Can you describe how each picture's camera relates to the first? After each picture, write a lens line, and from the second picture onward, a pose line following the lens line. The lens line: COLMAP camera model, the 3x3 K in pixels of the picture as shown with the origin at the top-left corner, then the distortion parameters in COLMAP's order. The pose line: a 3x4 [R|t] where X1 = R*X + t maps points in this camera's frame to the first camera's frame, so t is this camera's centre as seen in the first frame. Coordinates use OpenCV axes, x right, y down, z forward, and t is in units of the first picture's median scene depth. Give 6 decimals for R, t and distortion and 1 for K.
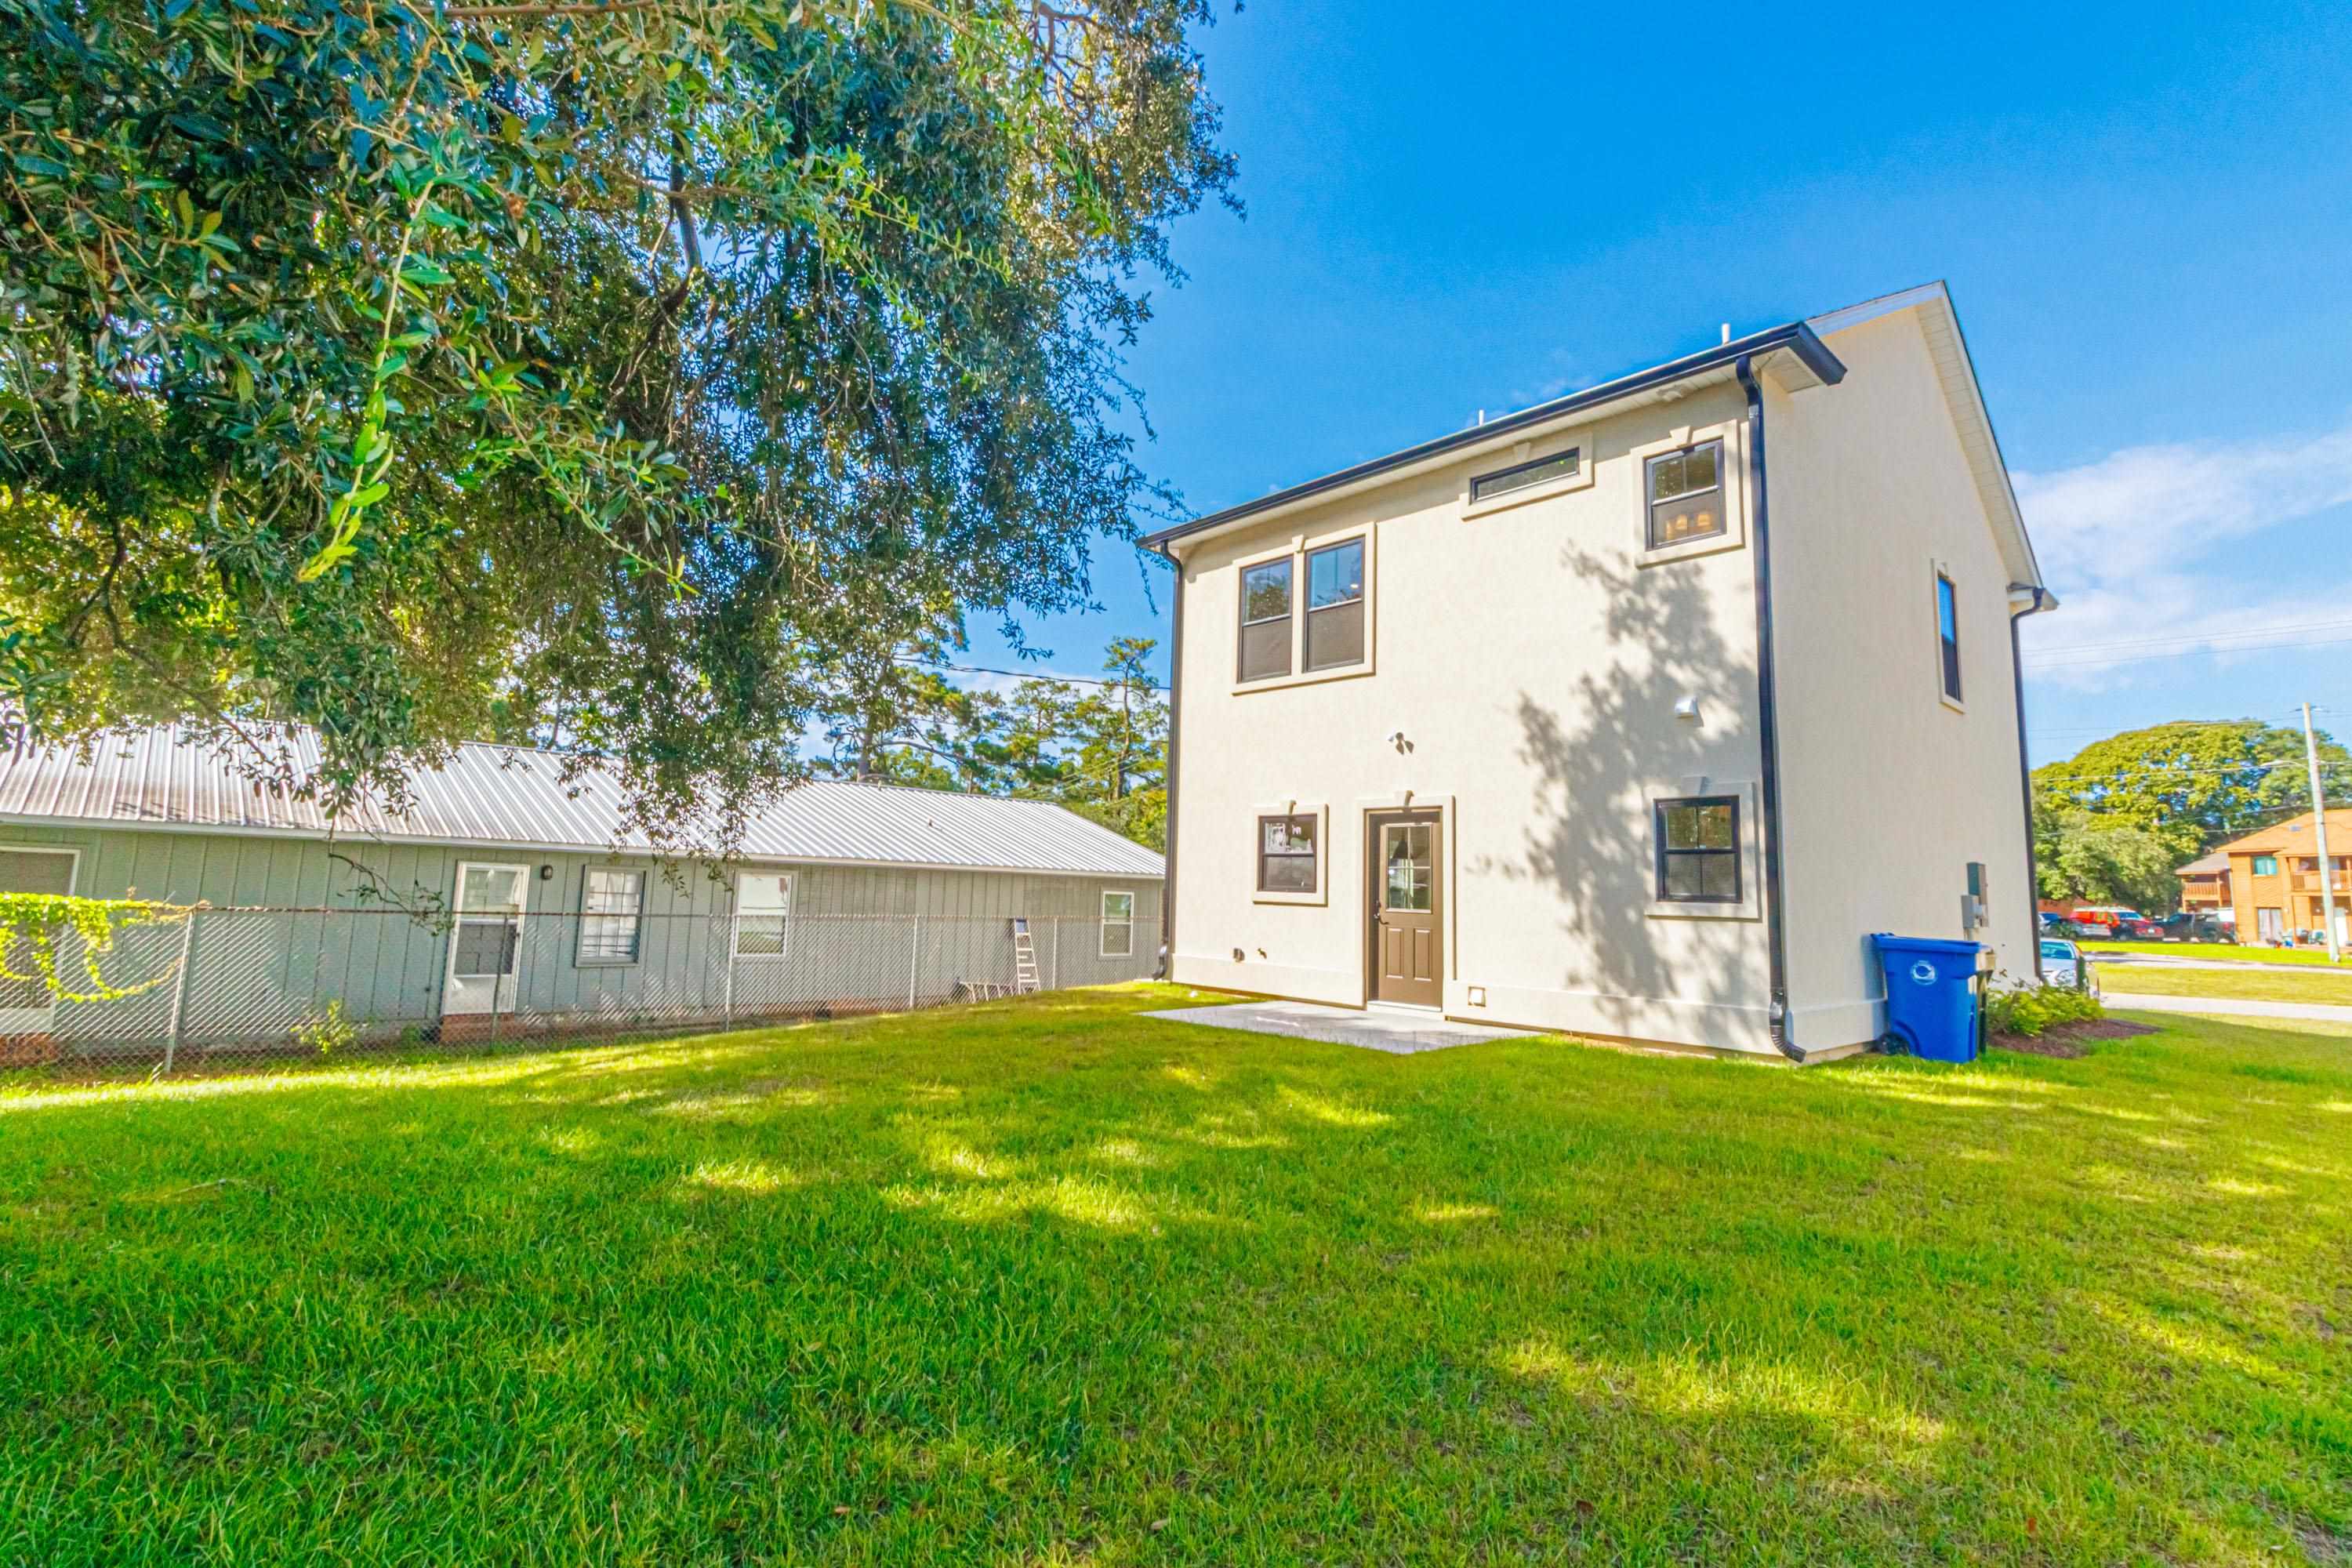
lens RADIAL K [[1084.5, 0, 1170.3], [0, 1084.5, 774.3], [0, 0, 1]] dist [-0.000861, 0.000370]
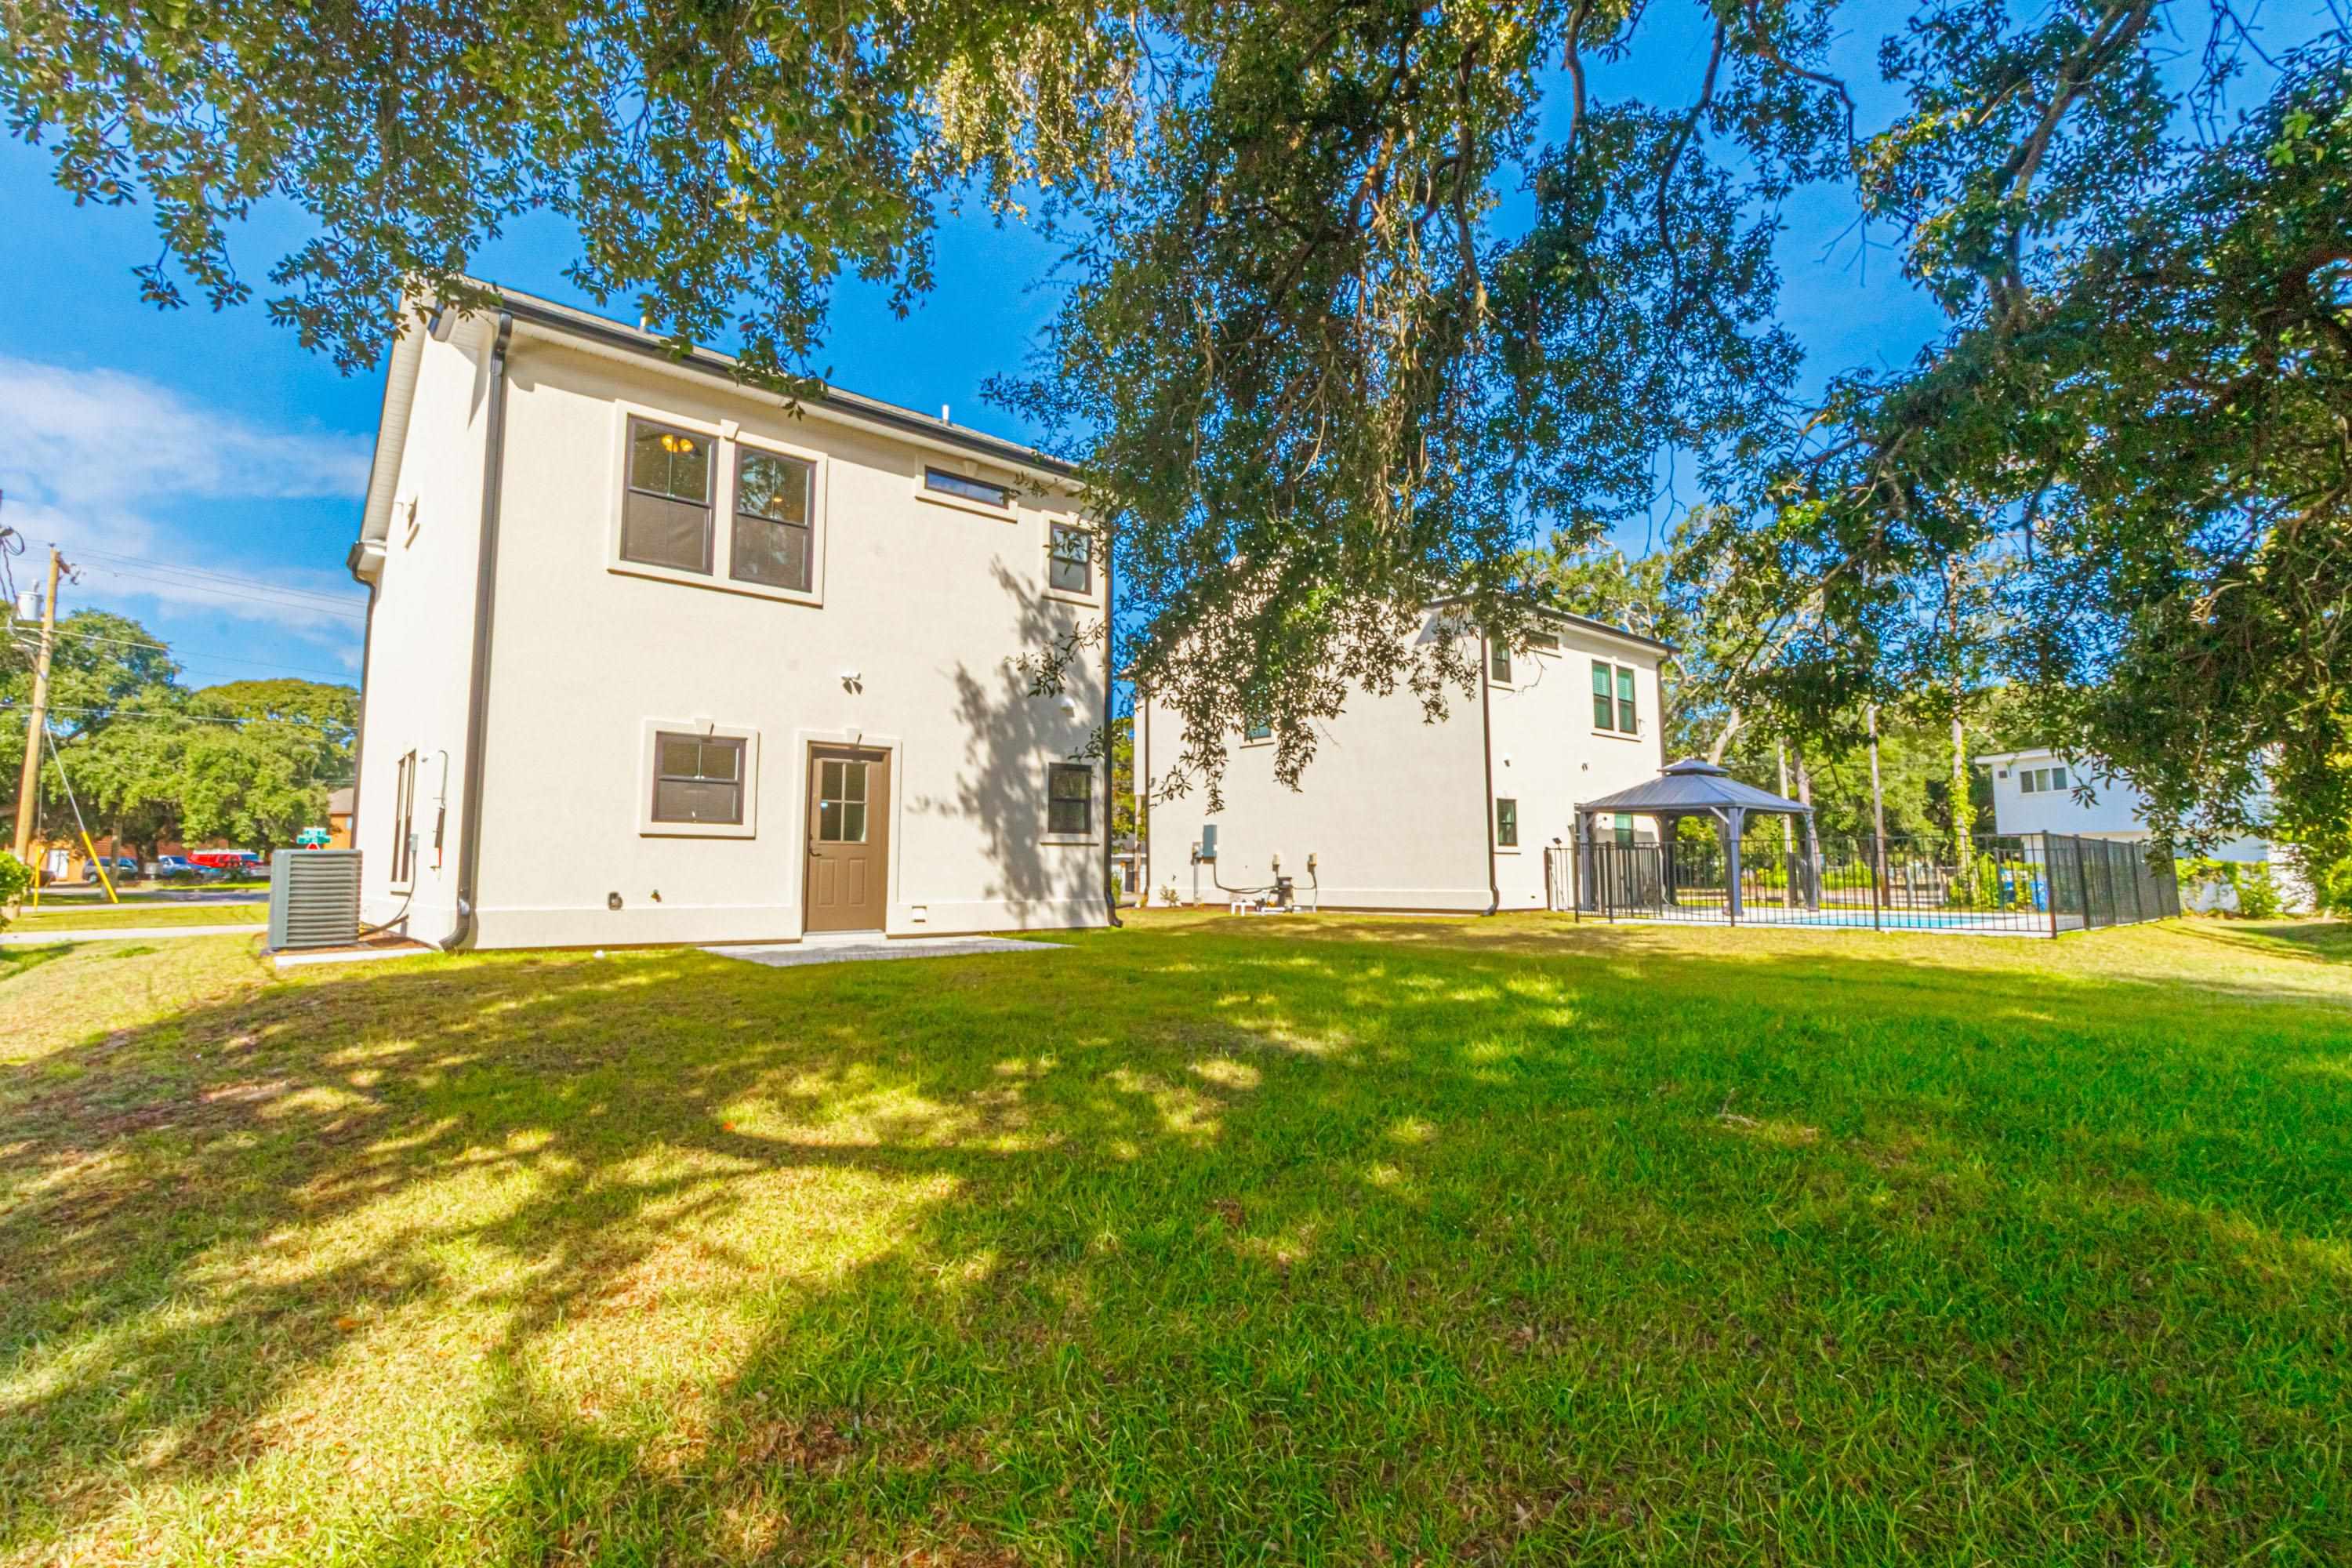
lens RADIAL K [[1084.5, 0, 1171.1], [0, 1084.5, 771.8], [0, 0, 1]] dist [-0.000861, 0.000370]
pose [[0.037589, 0.059581, 0.997515, -0.924639], [-0.107196, 0.992701, -0.055254, 0.092443], [-0.993527, -0.104853, 0.043702, 0.727466]]
